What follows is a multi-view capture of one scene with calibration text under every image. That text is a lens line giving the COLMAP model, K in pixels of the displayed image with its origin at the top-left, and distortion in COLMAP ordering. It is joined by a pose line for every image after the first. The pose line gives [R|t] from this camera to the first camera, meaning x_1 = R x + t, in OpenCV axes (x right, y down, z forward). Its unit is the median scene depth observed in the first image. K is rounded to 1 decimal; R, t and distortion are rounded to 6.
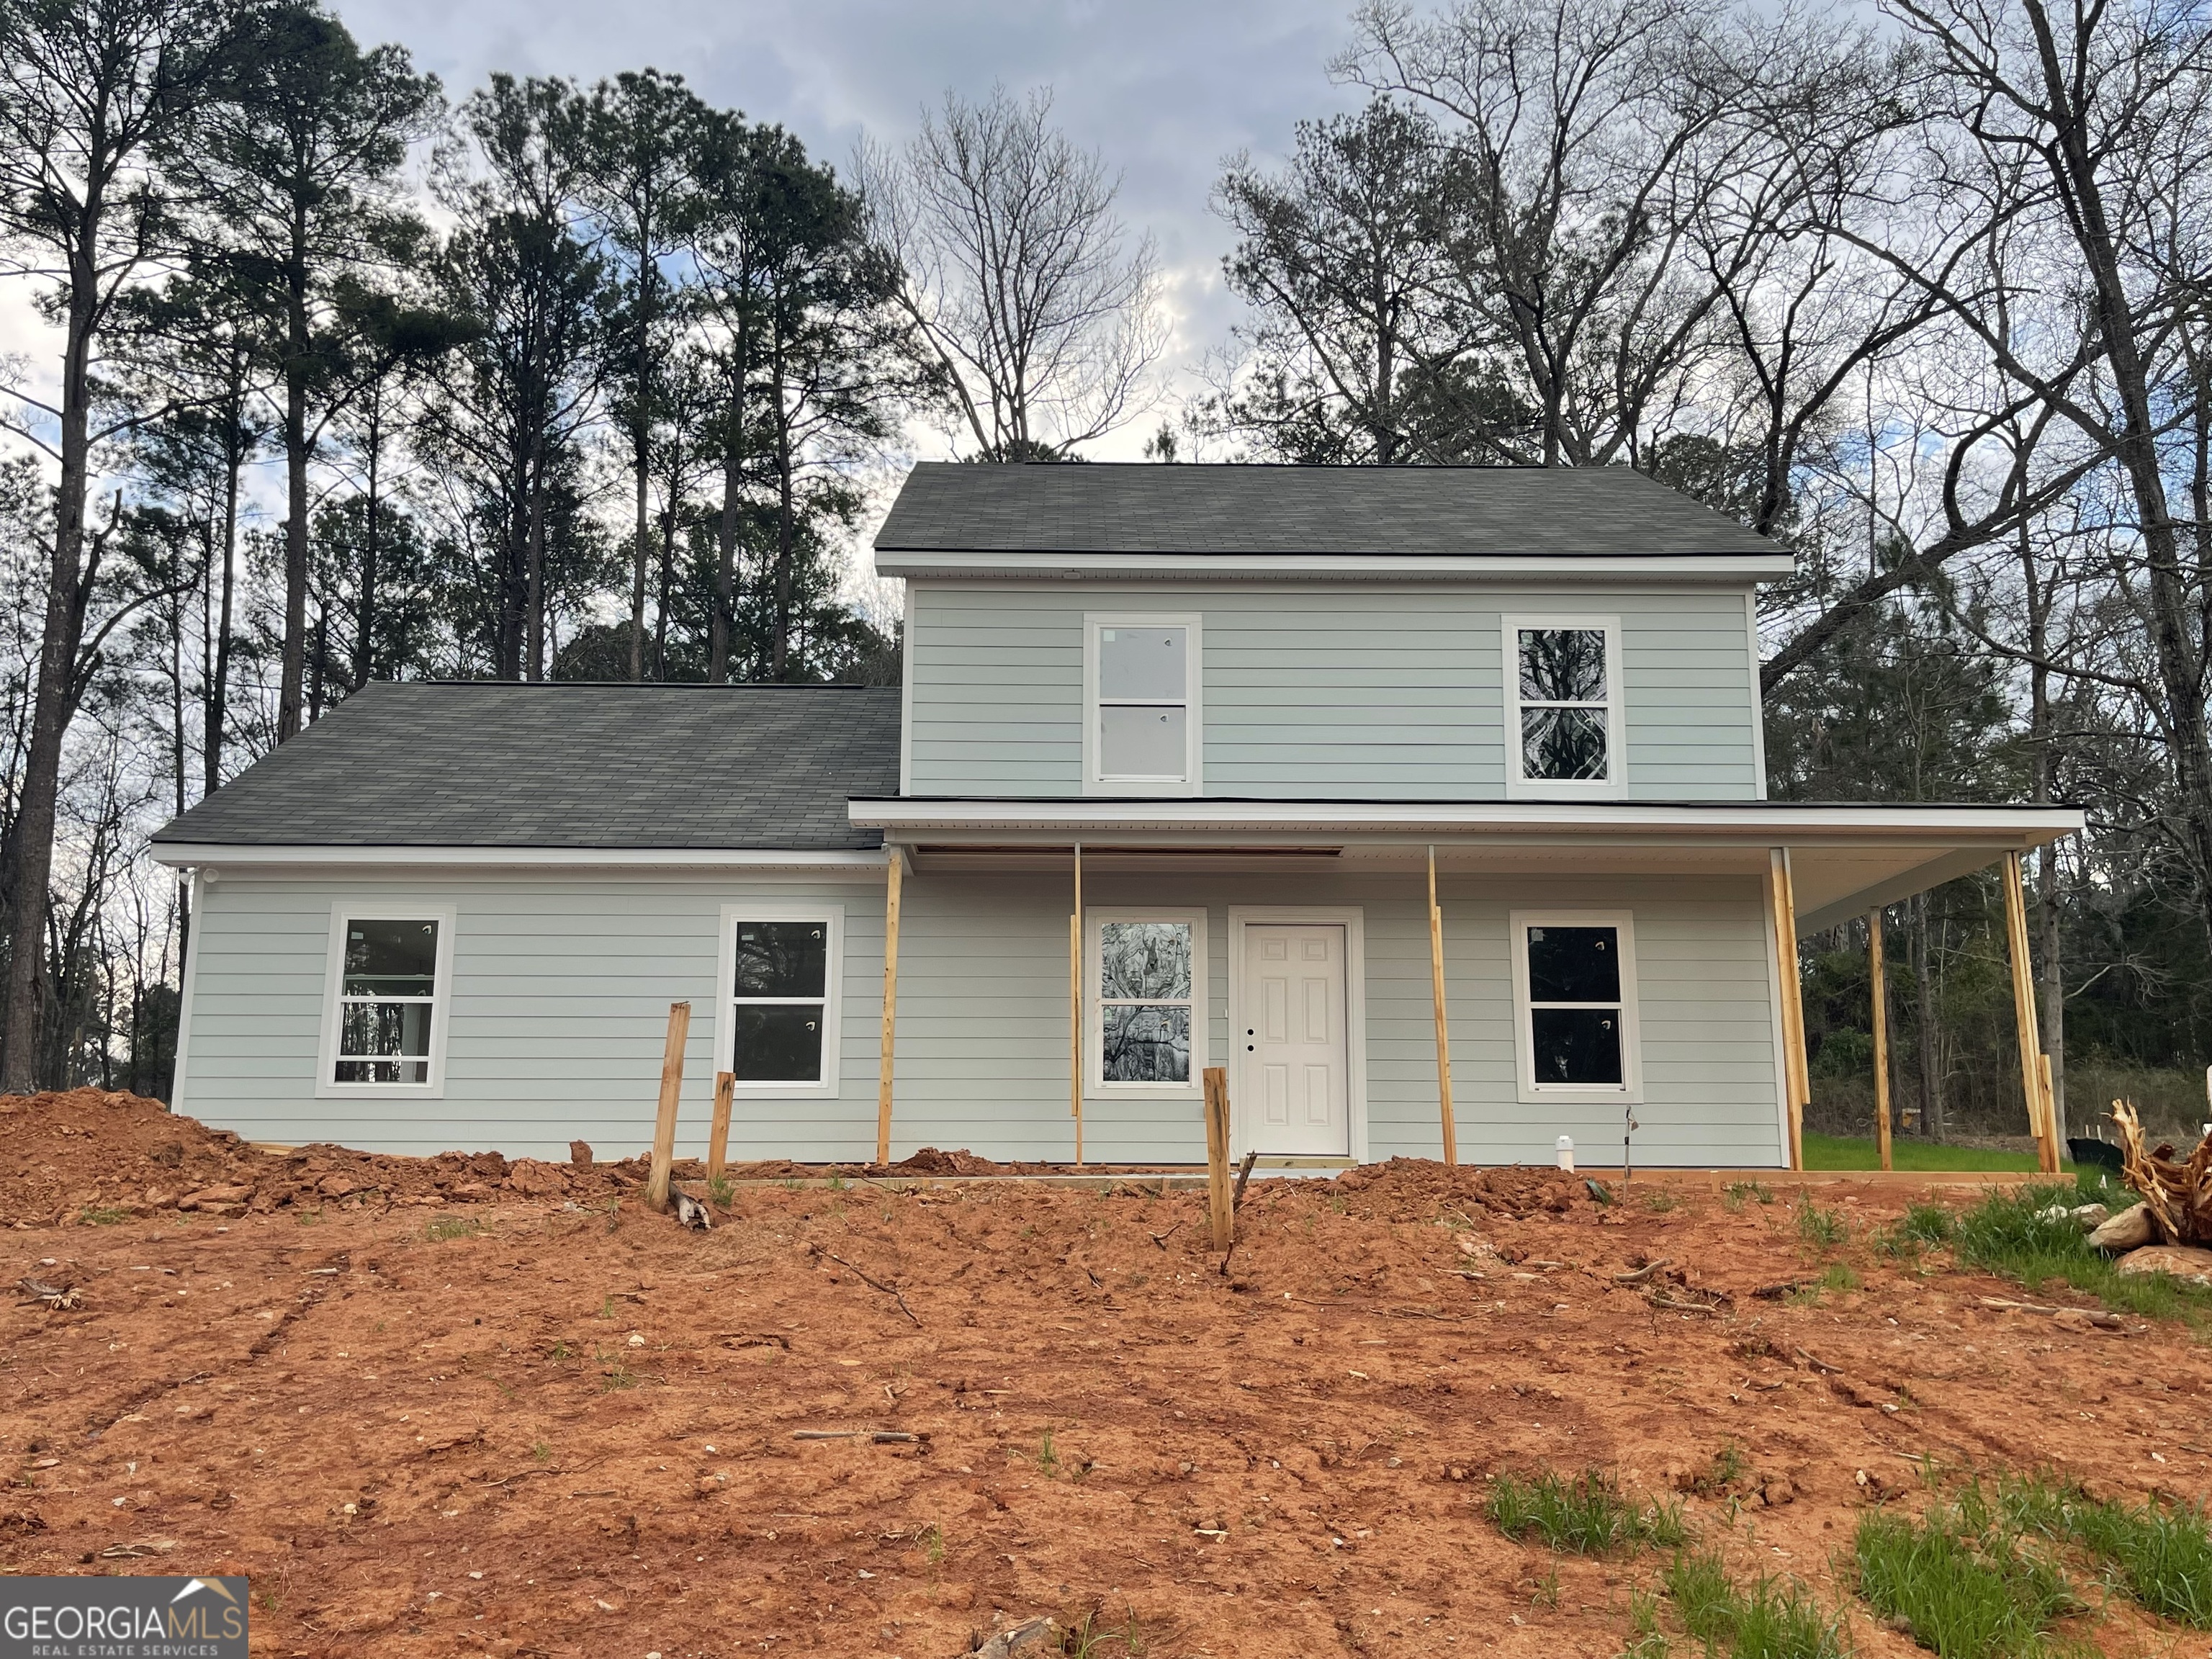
lens RADIAL K [[1858.2, 0, 1107.2], [0, 1858.2, 829.1], [0, 0, 1]] dist [0.001414, 0.002936]
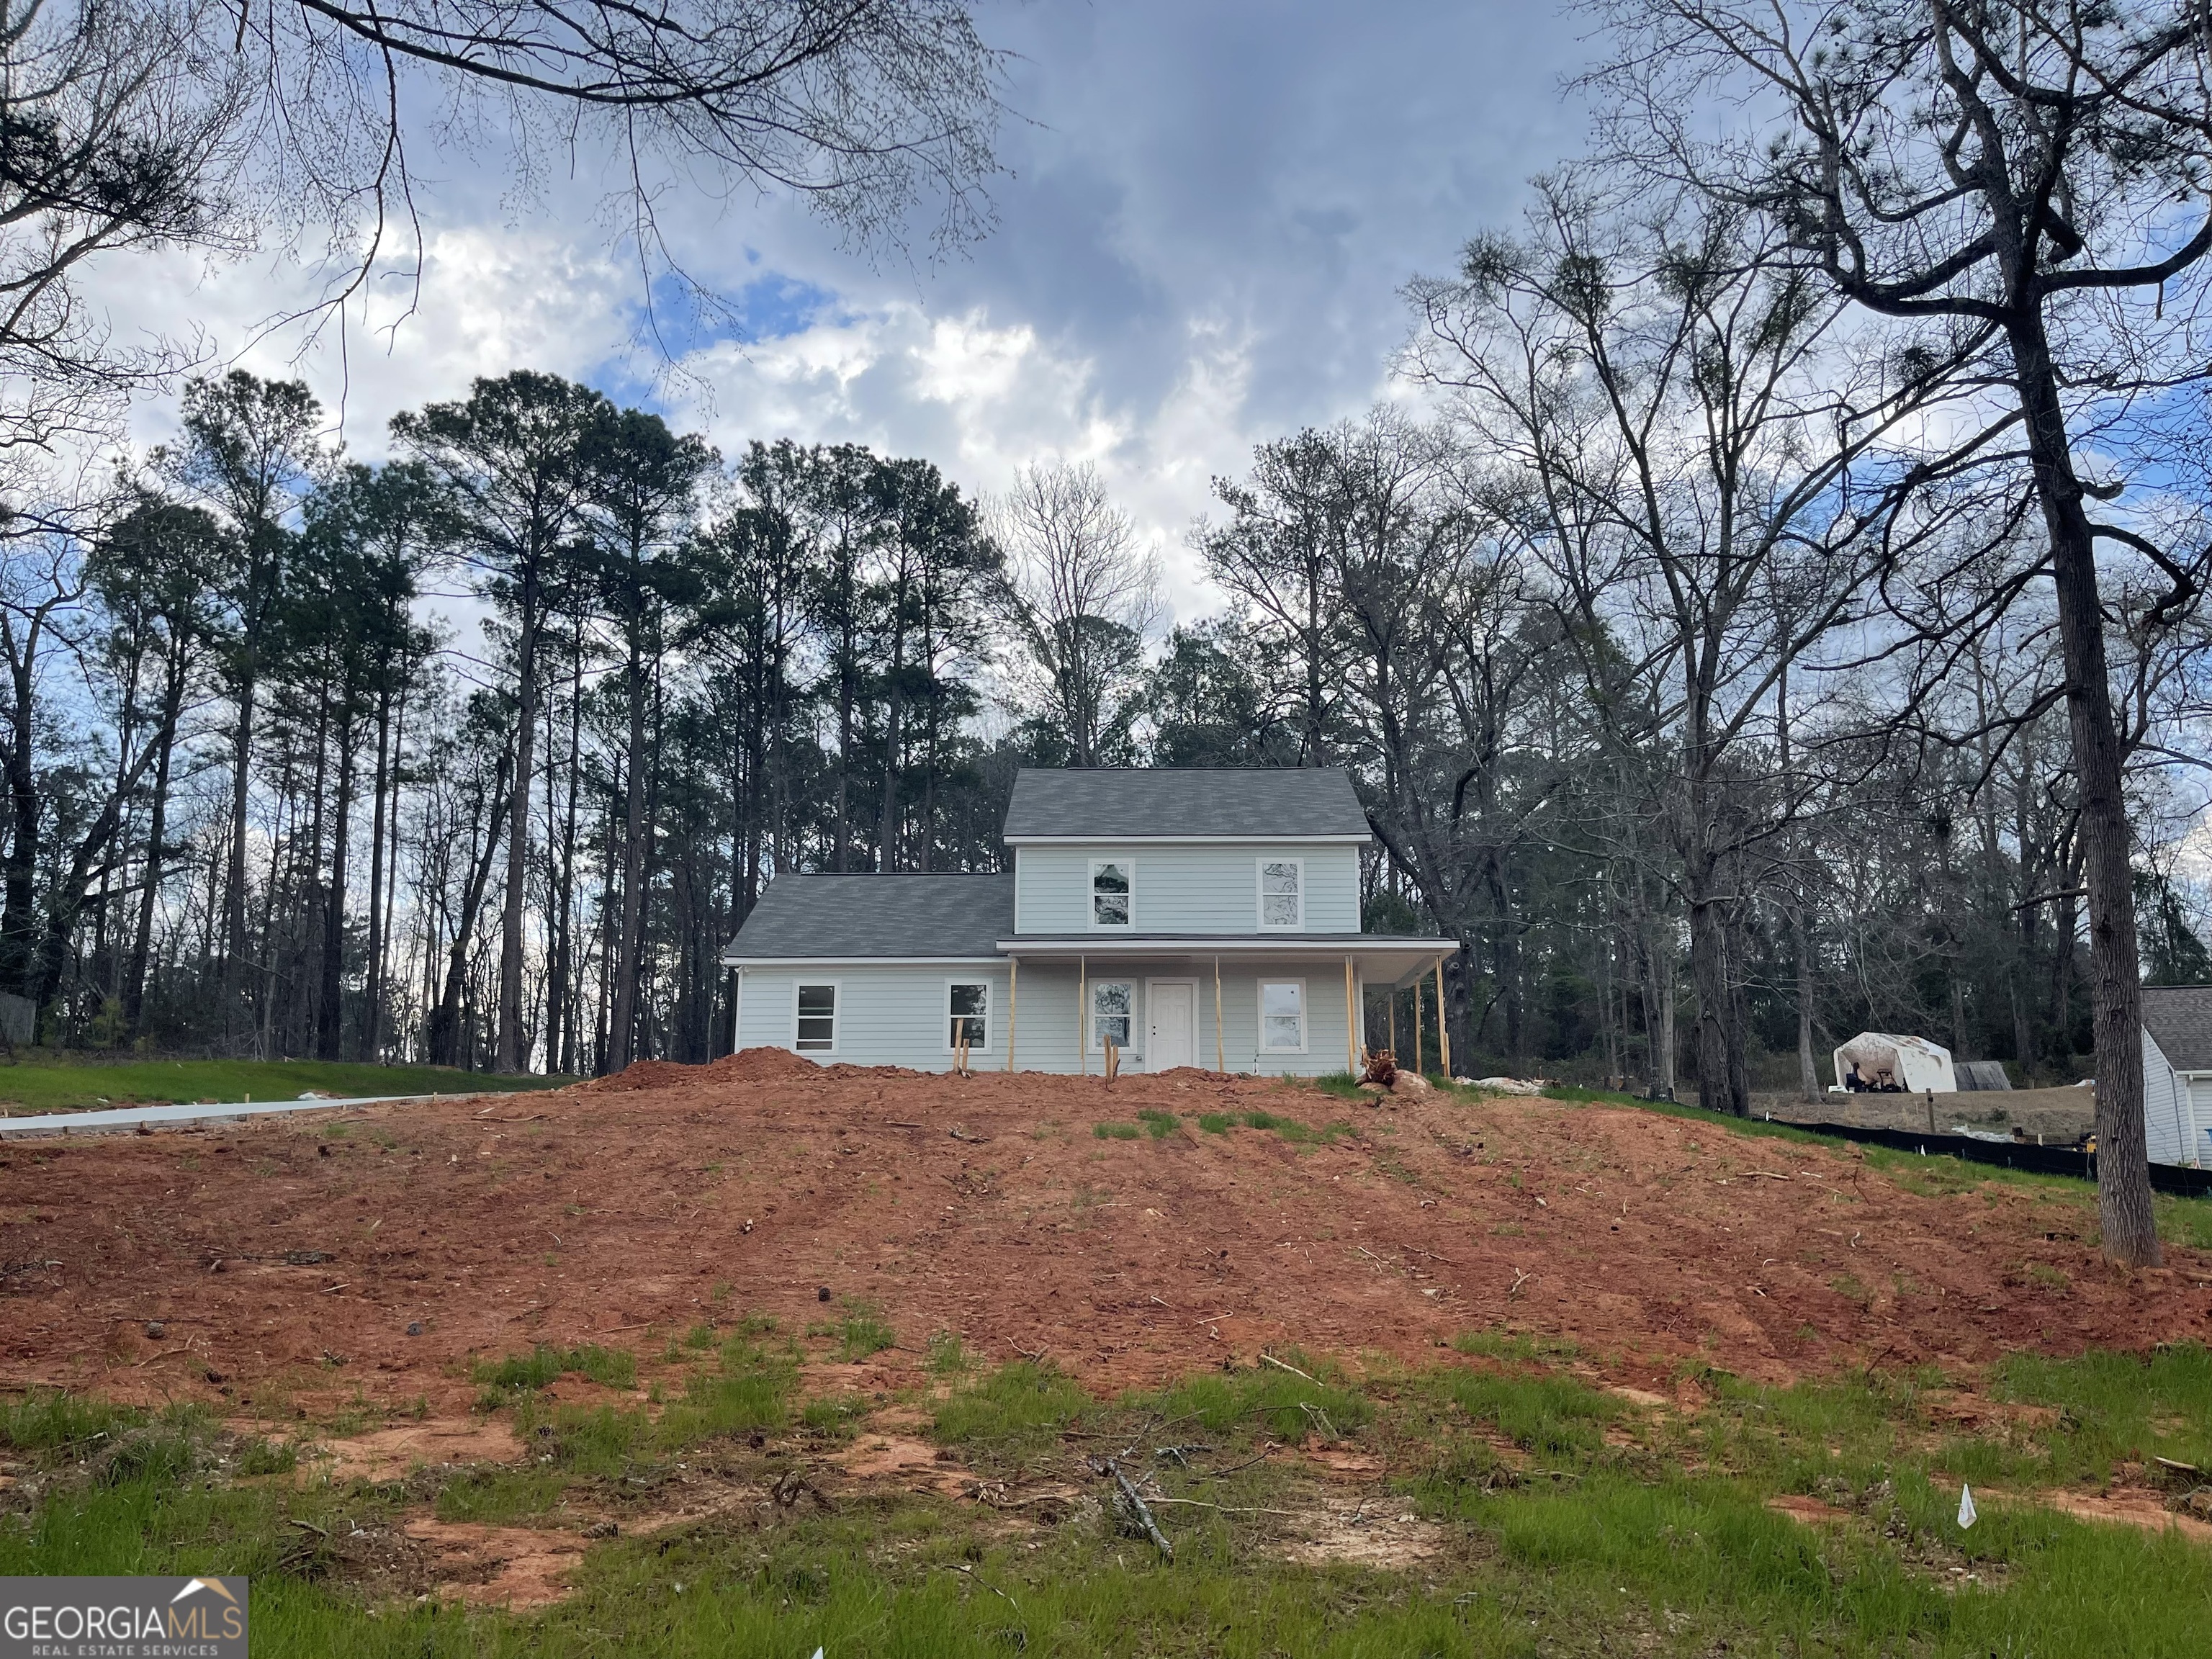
lens RADIAL K [[1616.5, 0, 1104.6], [0, 1616.5, 832.1], [0, 0, 1]] dist [-0.001874, -0.000372]
pose [[0.998911, -0.013907, -0.044530, 0.057338], [0.013152, 0.999766, -0.017202, -0.061060], [0.044759, 0.016597, 0.998860, -0.618578]]
